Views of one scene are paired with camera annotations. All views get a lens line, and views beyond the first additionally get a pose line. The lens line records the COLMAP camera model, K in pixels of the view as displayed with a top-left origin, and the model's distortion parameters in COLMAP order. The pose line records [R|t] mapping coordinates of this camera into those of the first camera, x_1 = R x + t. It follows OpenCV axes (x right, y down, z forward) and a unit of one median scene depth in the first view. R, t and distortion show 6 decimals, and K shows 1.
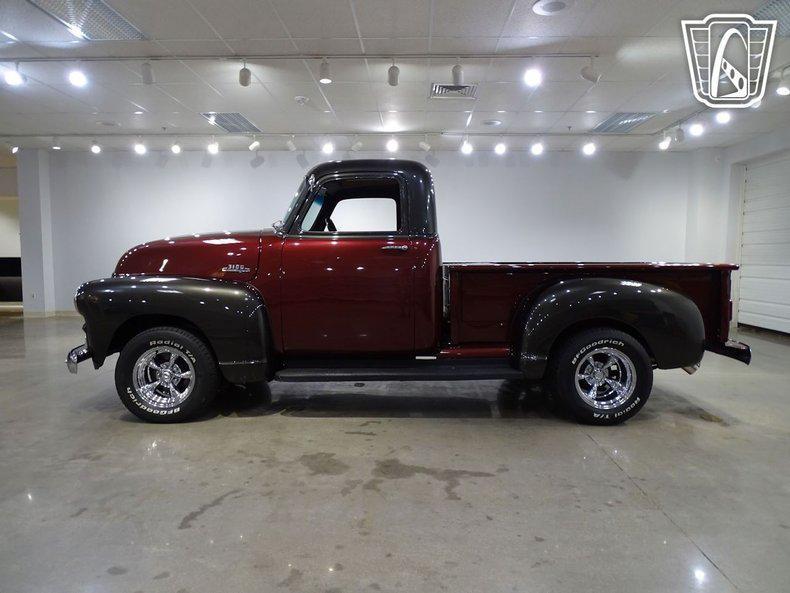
lens RADIAL K [[560.5, 0, 395.8], [0, 560.5, 300.4], [0, 0, 1]] dist [0.000474, 0.003126]
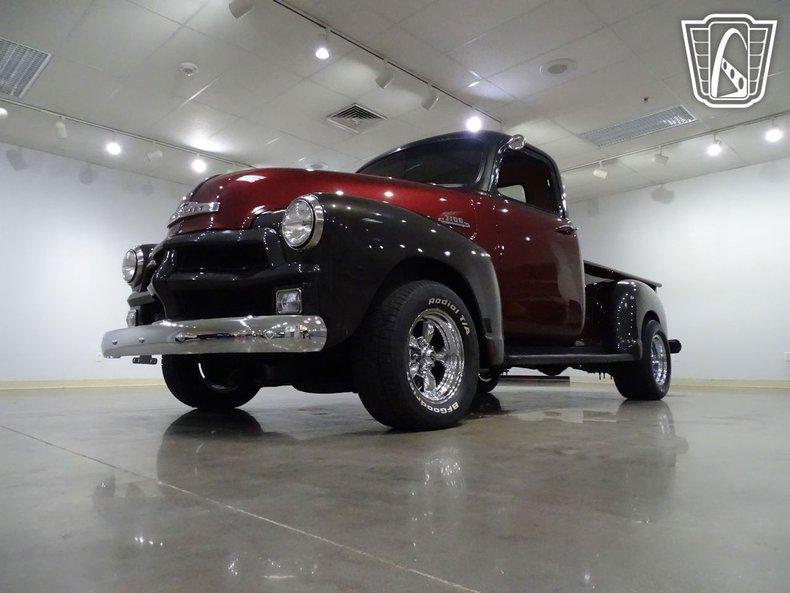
lens RADIAL K [[562.8, 0, 398.4], [0, 562.8, 292.9], [0, 0, 1]] dist [-0.007293, 0.004406]
pose [[0.675267, 0.089539, 0.732118, -0.791854], [0.069489, 0.980466, -0.184005, 0.158503], [-0.734293, 0.175127, 0.655854, 0.524103]]
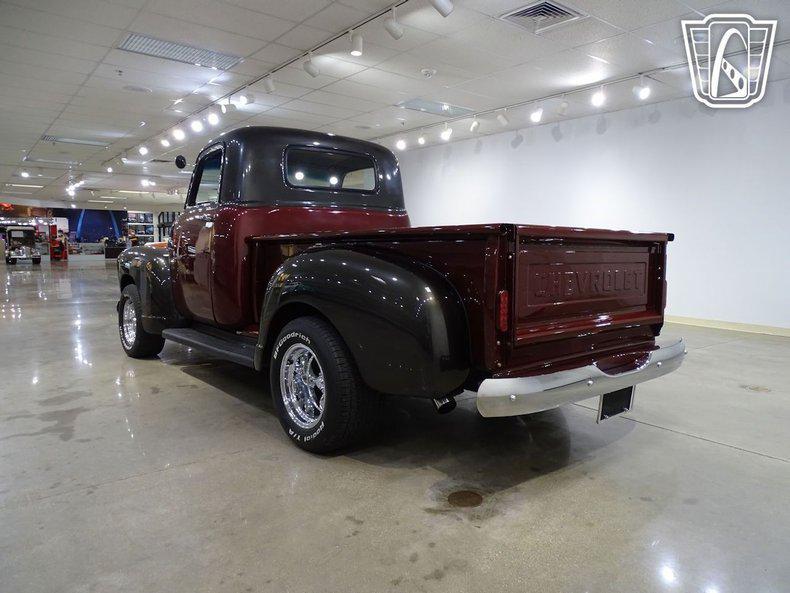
lens RADIAL K [[560.5, 0, 395.8], [0, 560.5, 300.4], [0, 0, 1]] dist [0.000474, 0.003126]
pose [[0.641908, 0.072920, -0.763306, 0.871478], [-0.063703, 0.997098, 0.041683, -0.009219], [0.764131, 0.021868, 0.644691, 0.539927]]
